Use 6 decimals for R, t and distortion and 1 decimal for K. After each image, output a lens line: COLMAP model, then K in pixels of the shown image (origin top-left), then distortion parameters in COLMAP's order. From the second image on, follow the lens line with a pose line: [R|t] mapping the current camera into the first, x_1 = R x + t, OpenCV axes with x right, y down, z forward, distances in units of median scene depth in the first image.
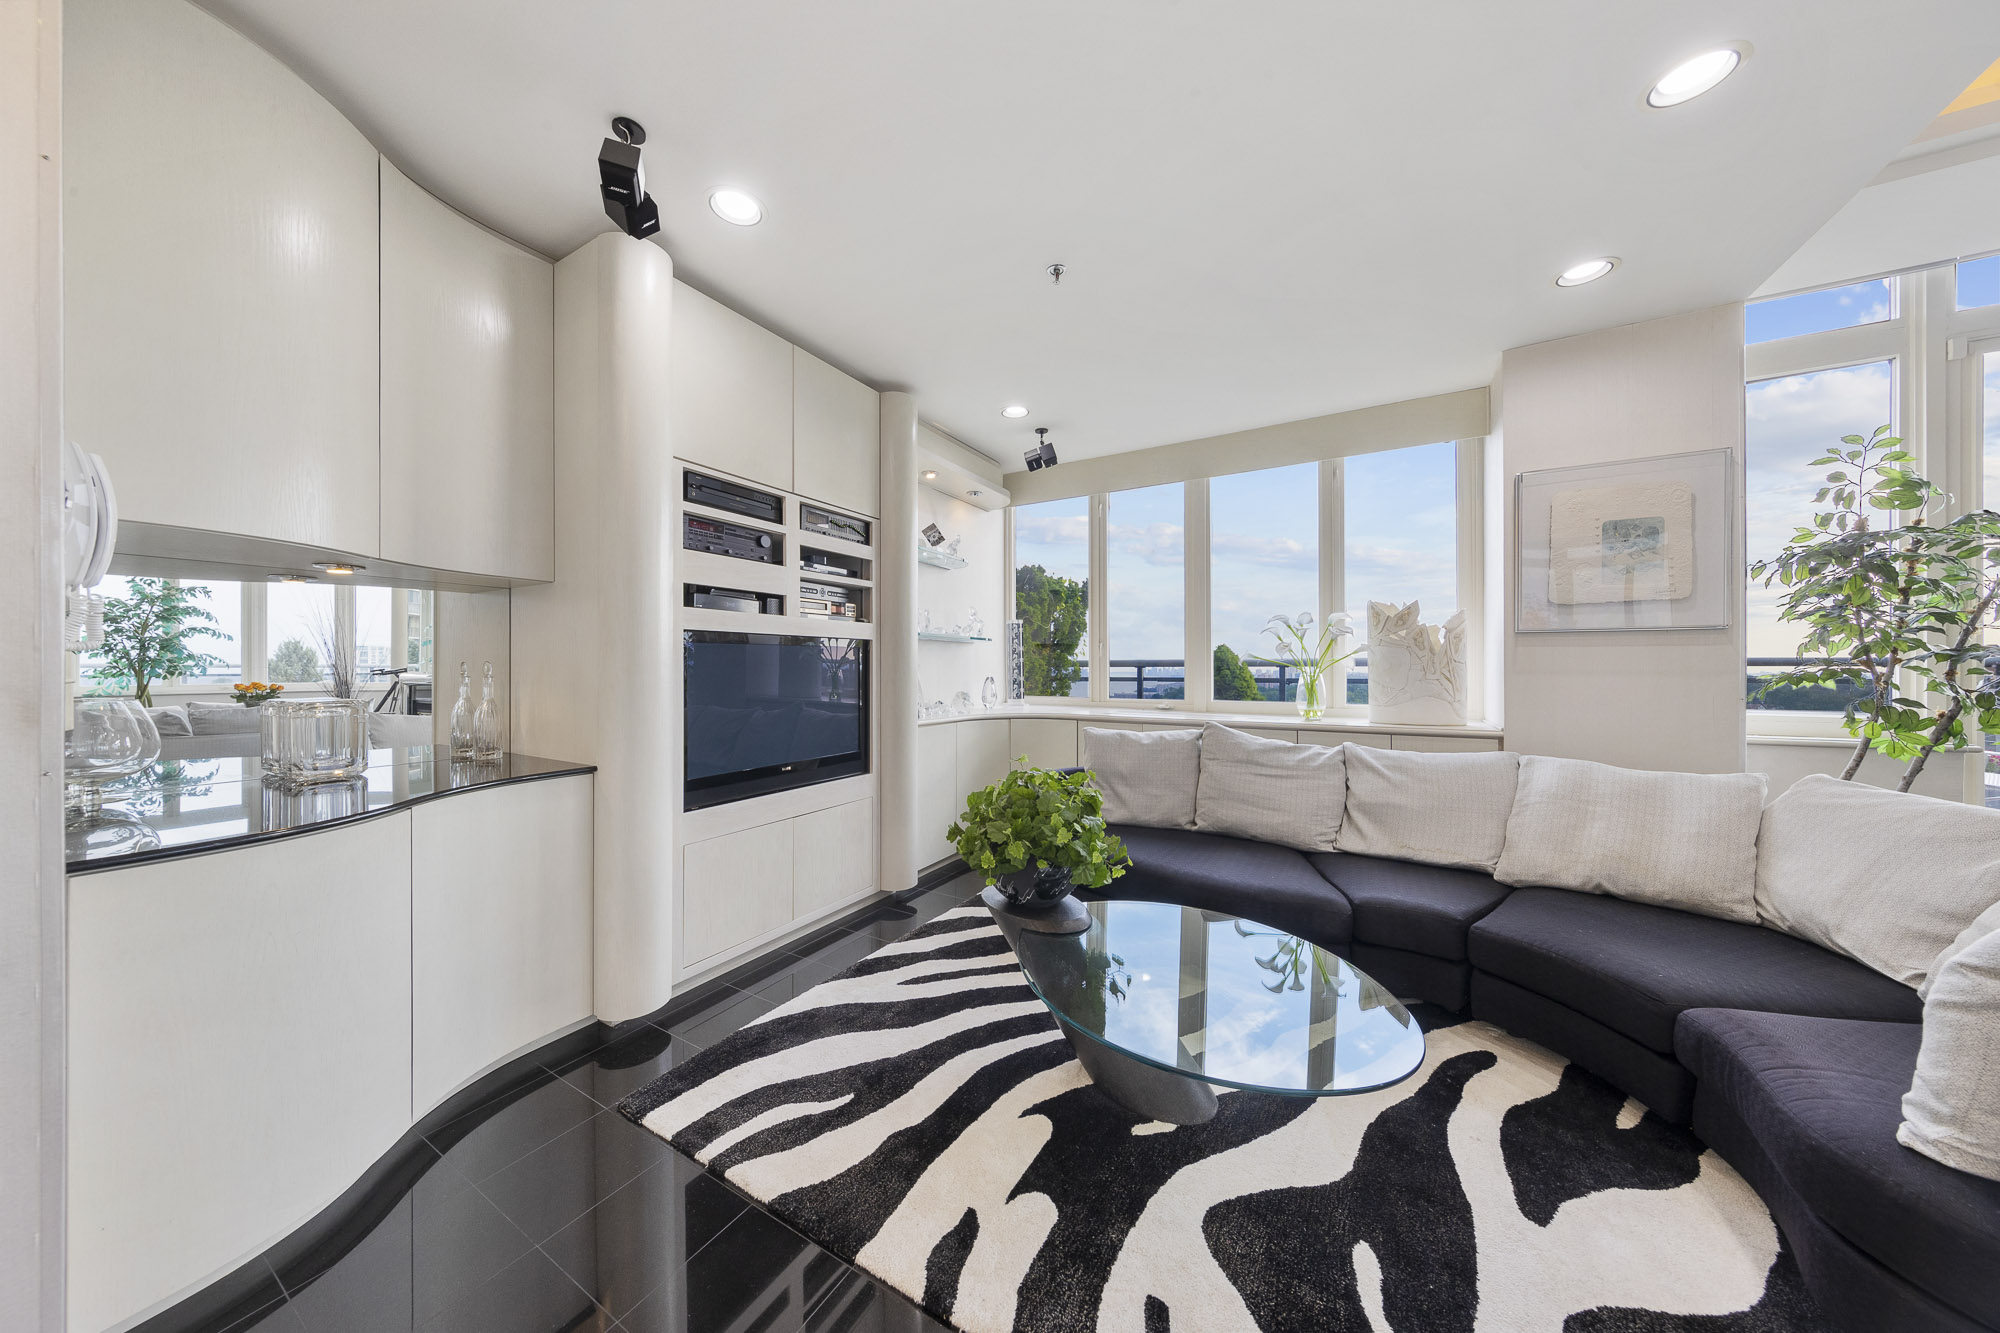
lens RADIAL K [[634.9, 0, 994.0], [0, 634.9, 661.7], [0, 0, 1]] dist [0.006292, -0.002779]
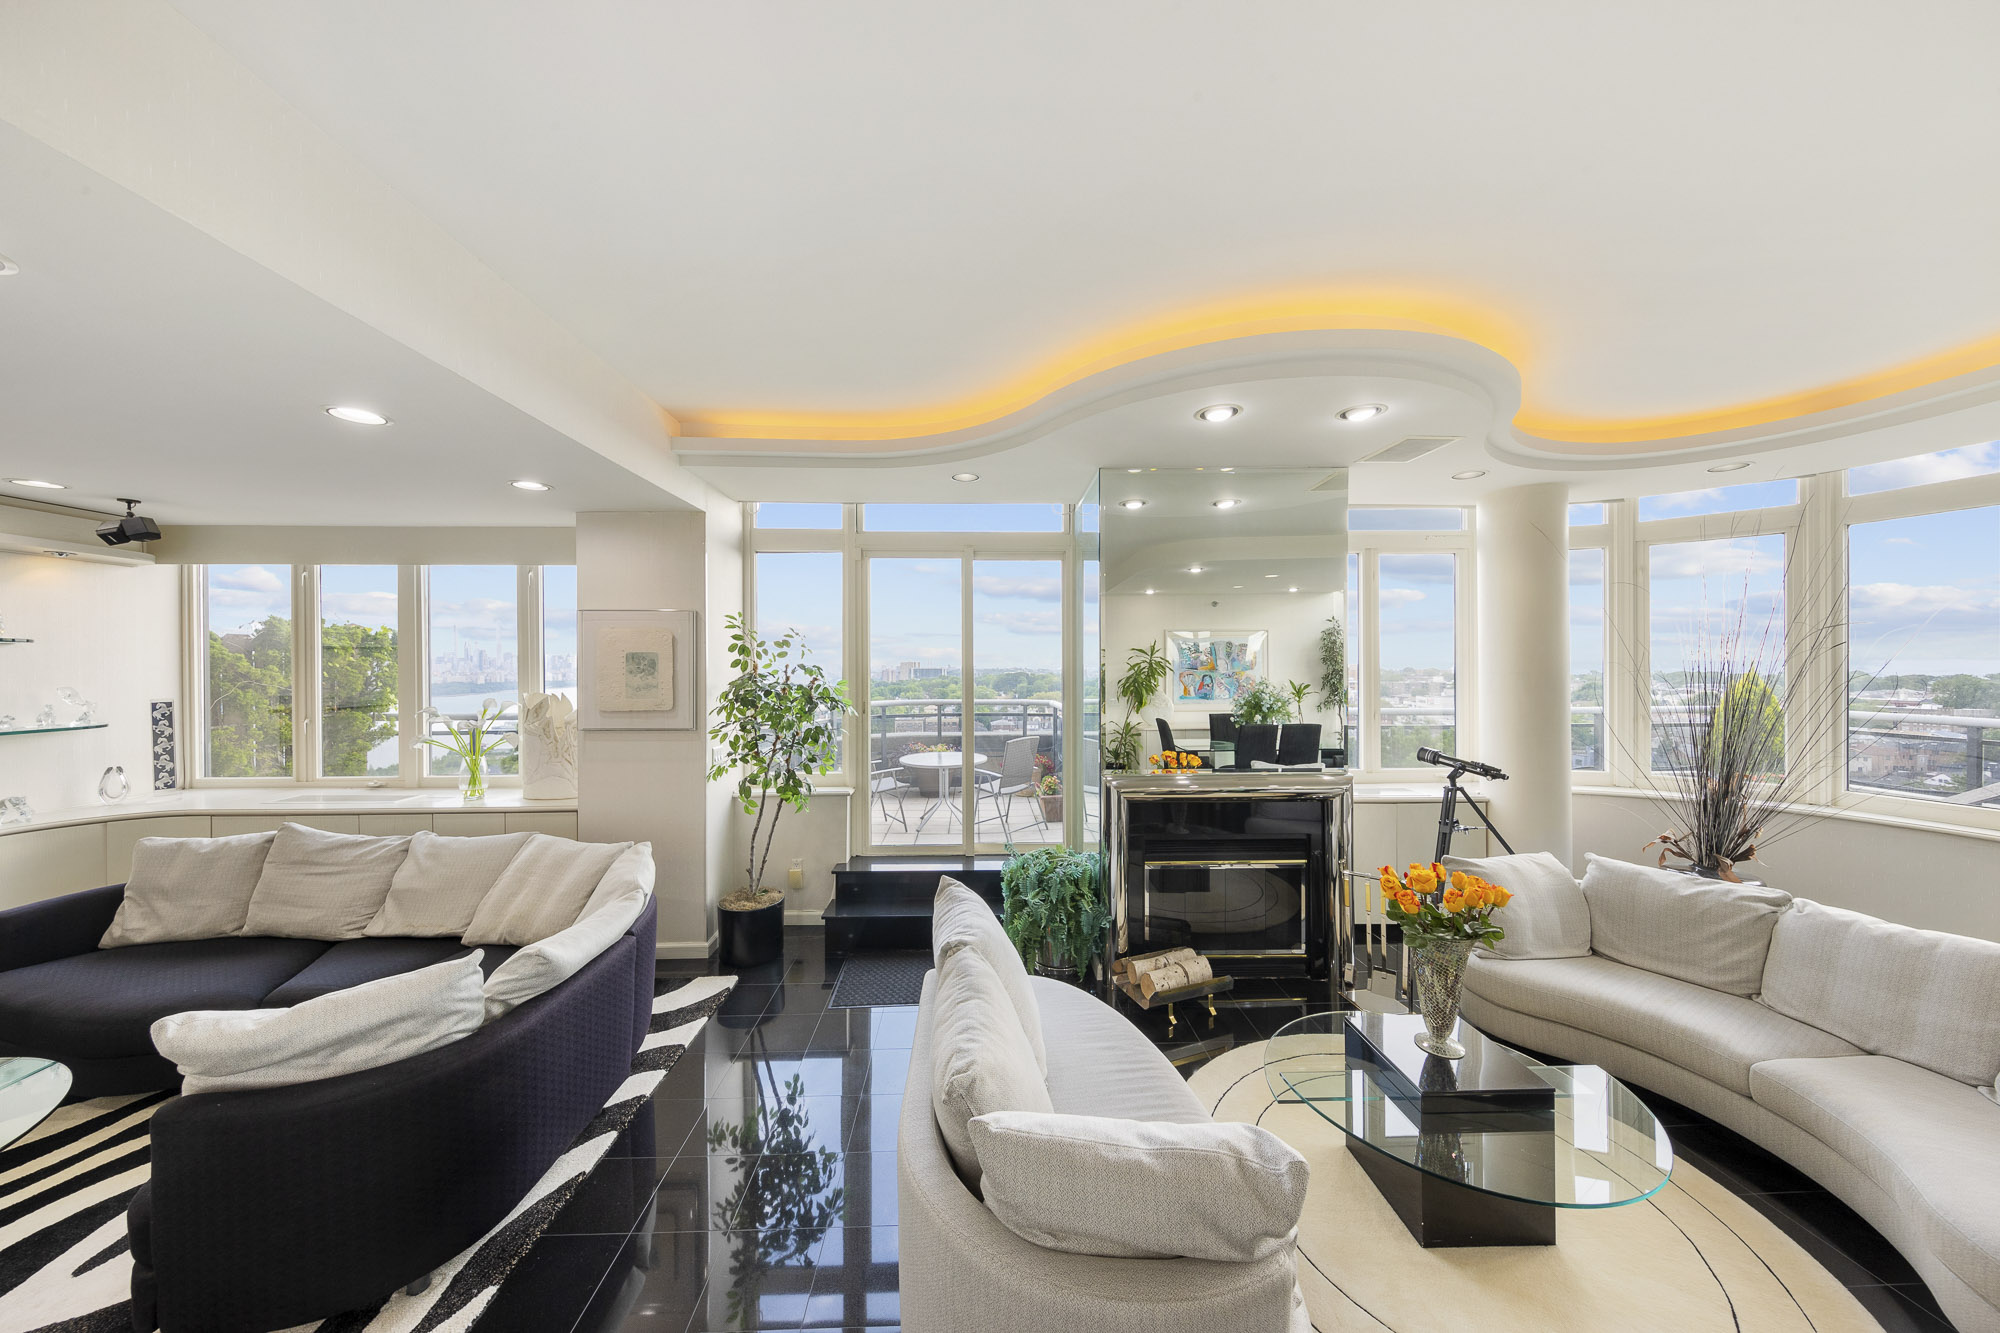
lens RADIAL K [[634.9, 0, 994.0], [0, 634.9, 661.7], [0, 0, 1]] dist [0.006292, -0.002779]
pose [[0.842742, 0.000134, 0.538317, 0.848707], [-0.004370, 0.999969, 0.006592, -0.204560], [-0.538299, -0.007908, 0.842717, -0.561647]]
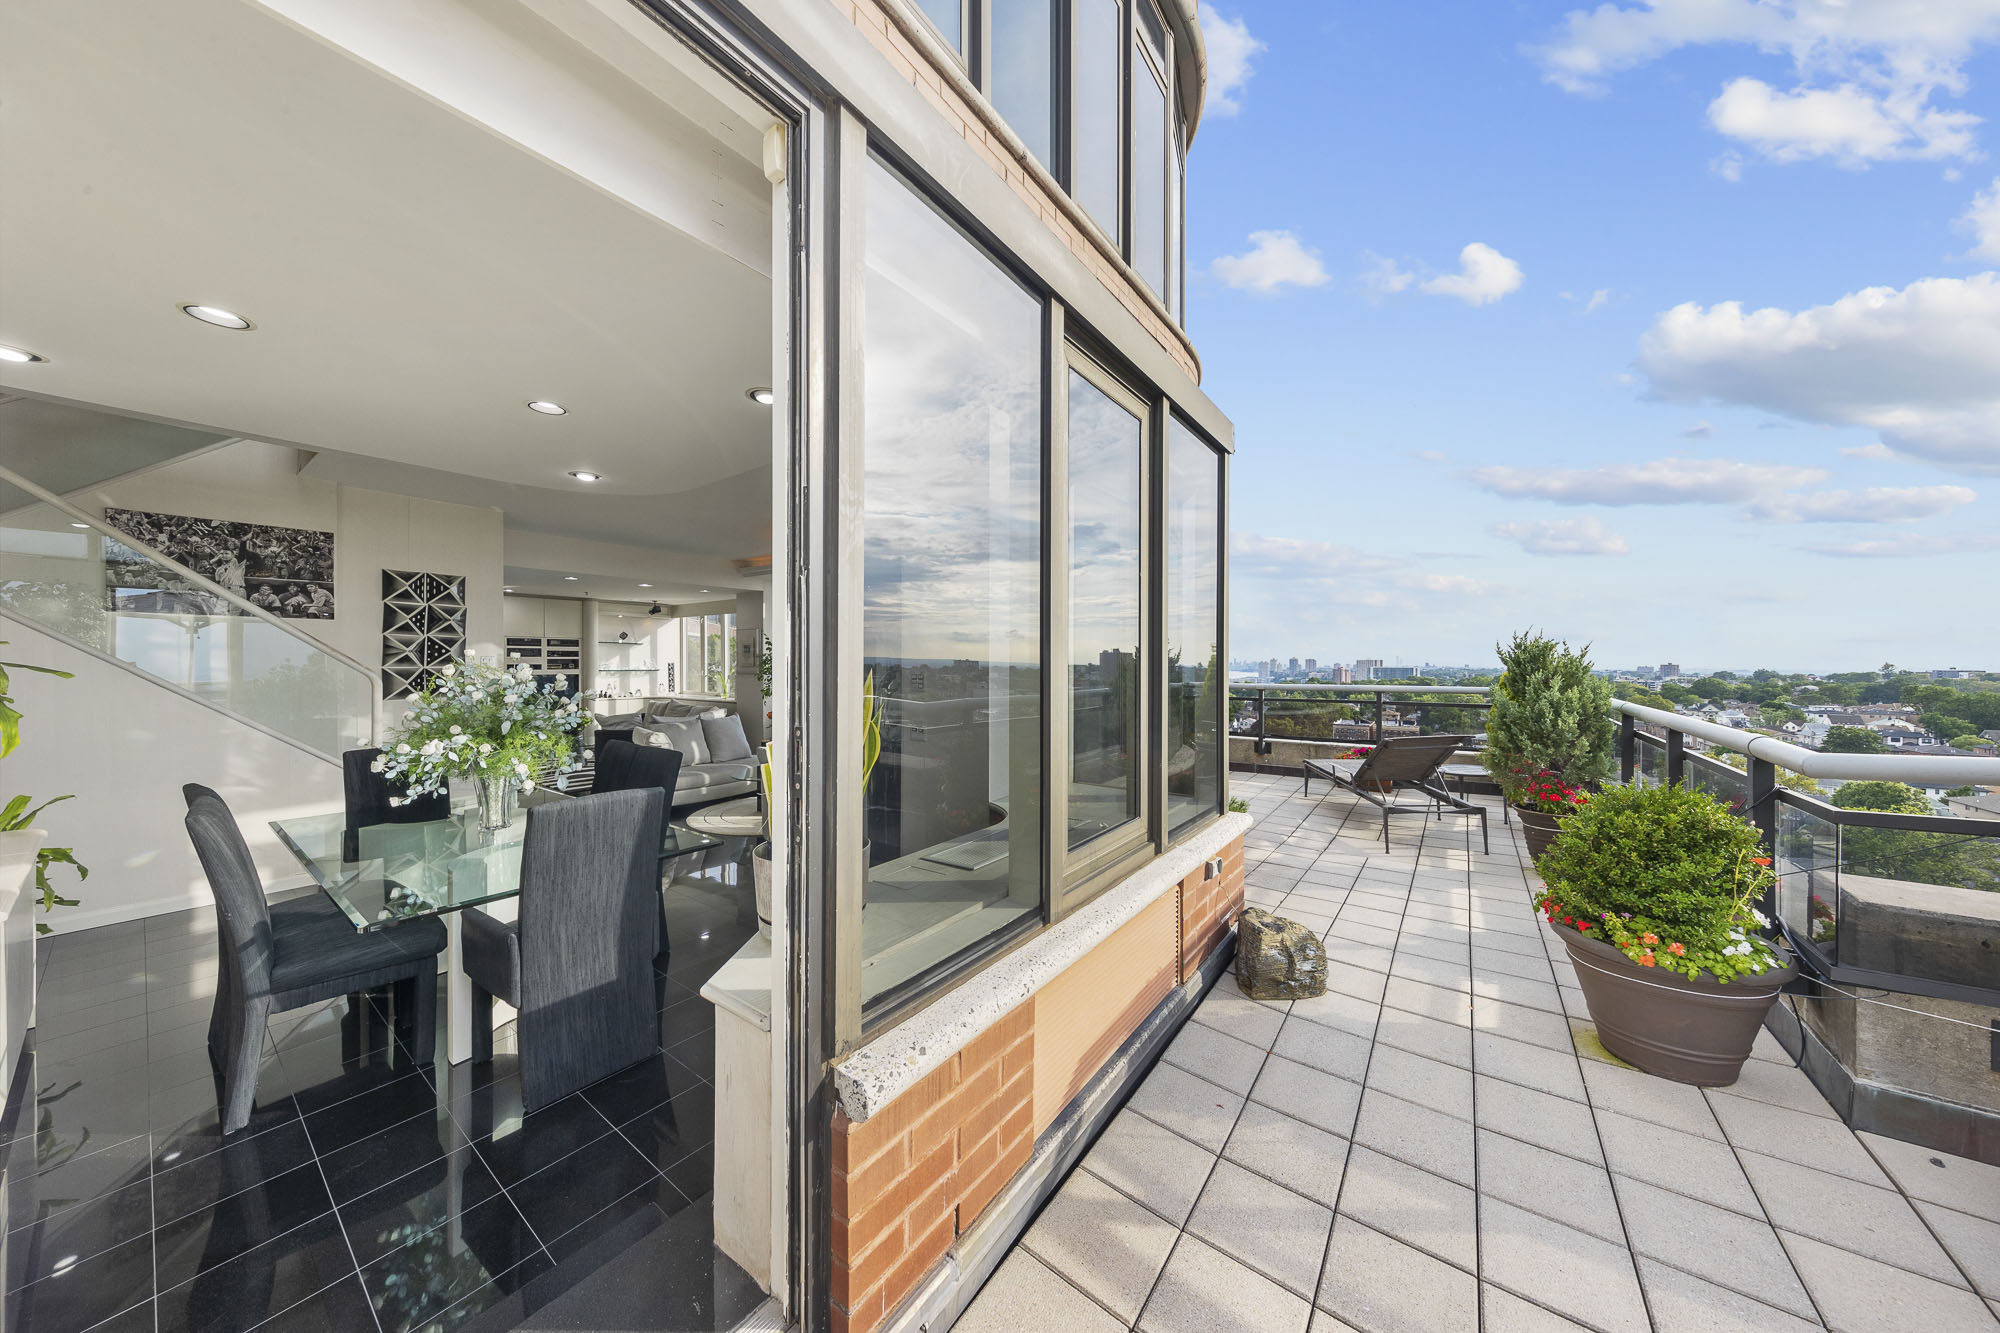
lens RADIAL K [[634.9, 0, 994.0], [0, 634.9, 661.7], [0, 0, 1]] dist [0.006292, -0.002779]
pose [[0.993926, 0.001847, -0.110032, 2.658310], [-0.001118, 0.999977, 0.006678, -0.142274], [0.110042, -0.006515, 0.993906, -2.381732]]
